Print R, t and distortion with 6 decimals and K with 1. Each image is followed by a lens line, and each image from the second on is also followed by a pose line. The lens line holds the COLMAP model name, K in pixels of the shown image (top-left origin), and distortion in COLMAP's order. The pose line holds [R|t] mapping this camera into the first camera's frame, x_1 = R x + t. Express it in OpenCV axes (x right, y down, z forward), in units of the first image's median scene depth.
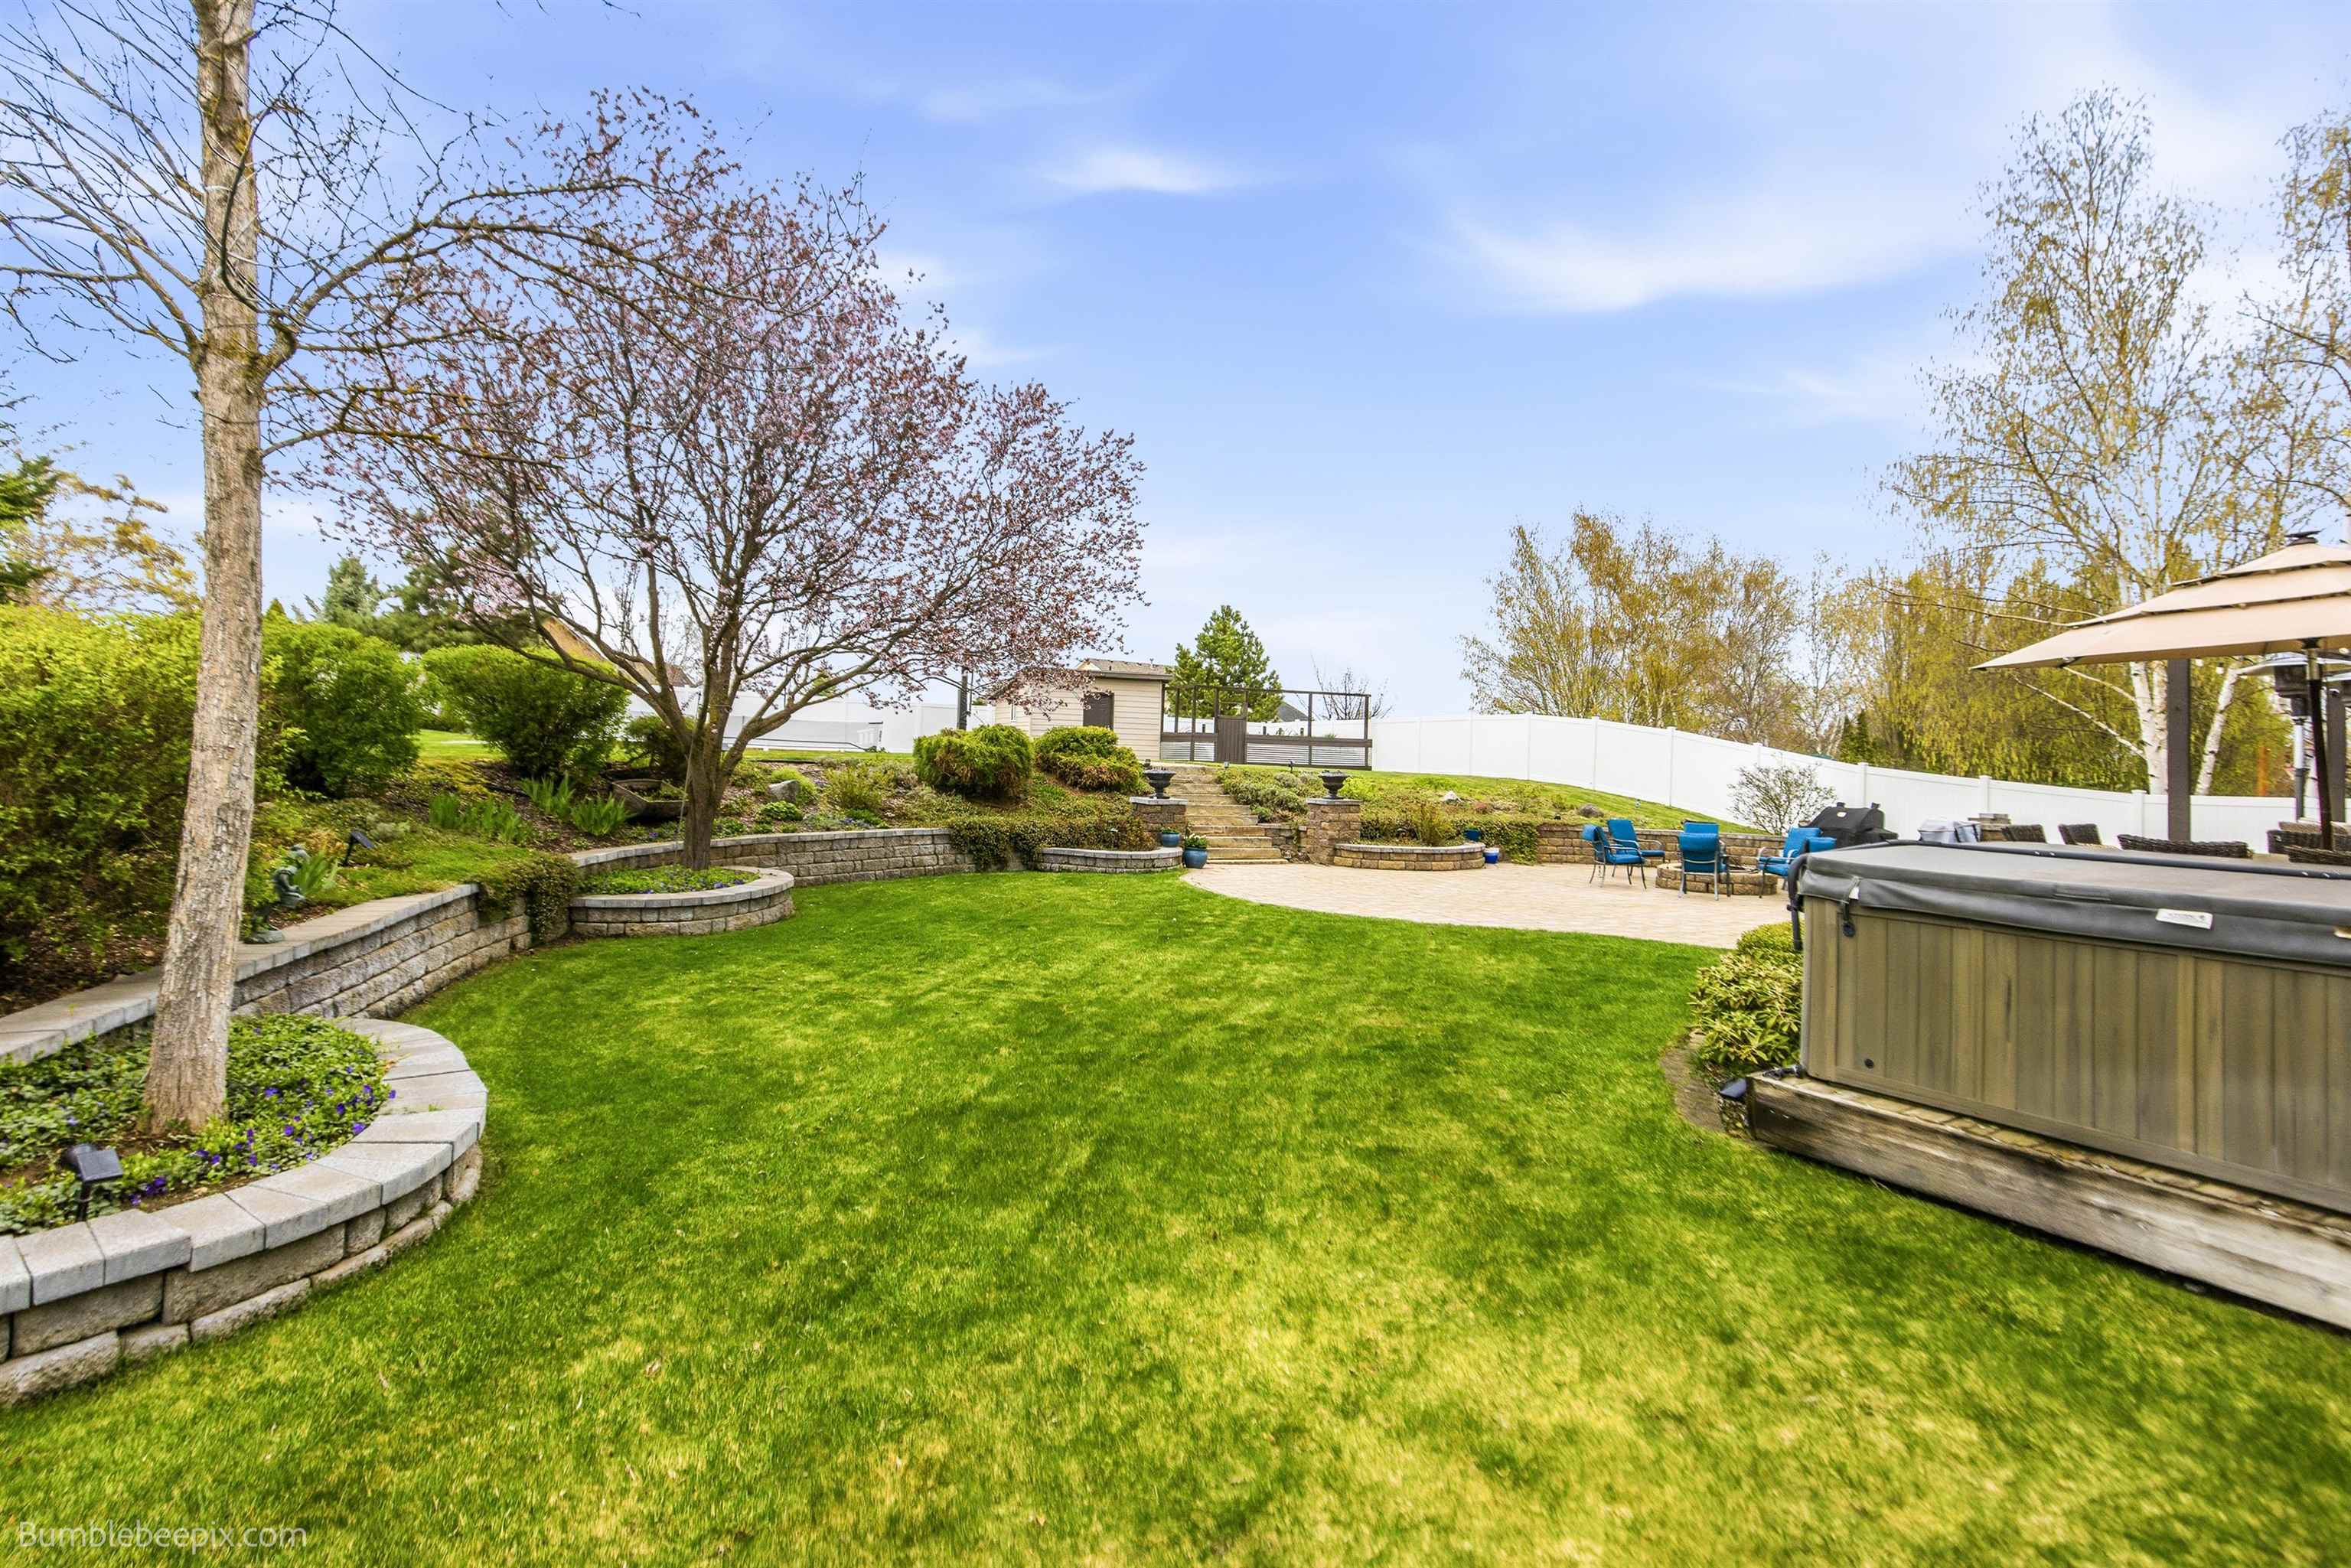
lens RADIAL K [[1095.0, 0, 1173.3], [0, 1095.0, 743.0], [0, 0, 1]] dist [0.000849, 0.000081]
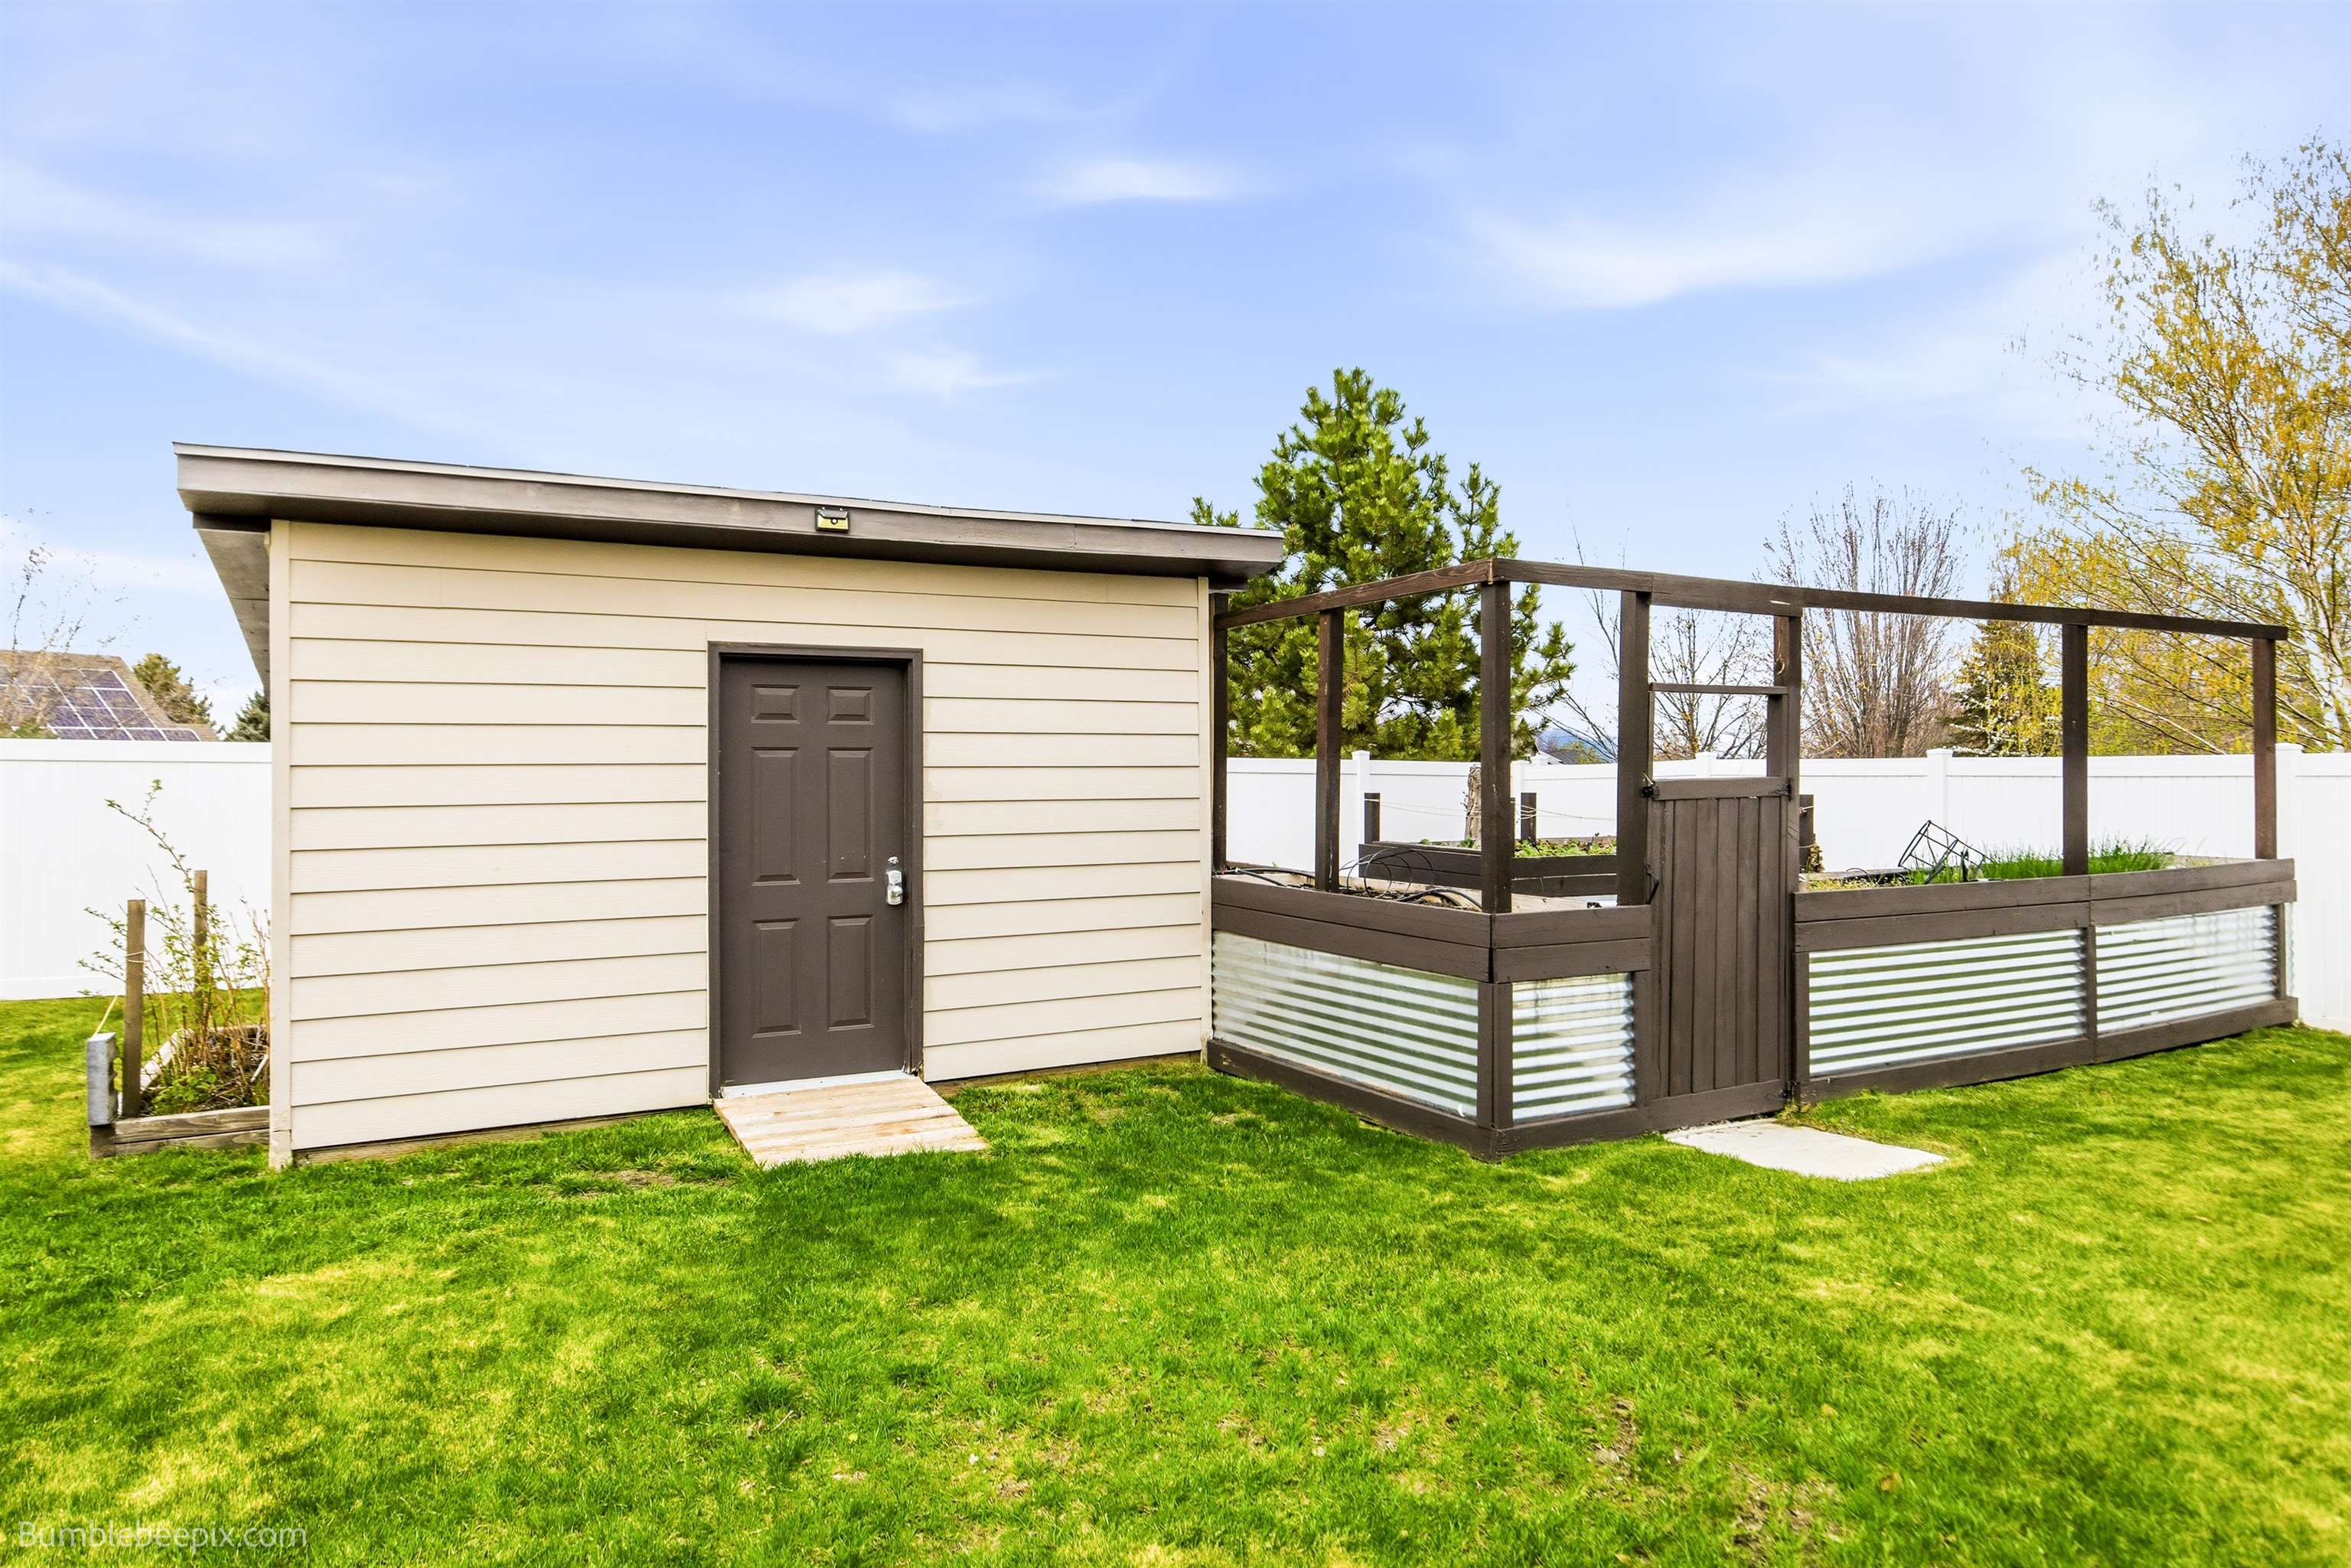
lens RADIAL K [[1463.4, 0, 1175.5], [0, 1463.4, 784.0], [0, 0, 1]] dist [-0.002686, -0.000924]
pose [[0.998299, -0.034341, 0.047117, -0.027915], [0.033481, 0.999260, 0.018925, -0.029481], [-0.047733, -0.017315, 0.998710, 0.791476]]
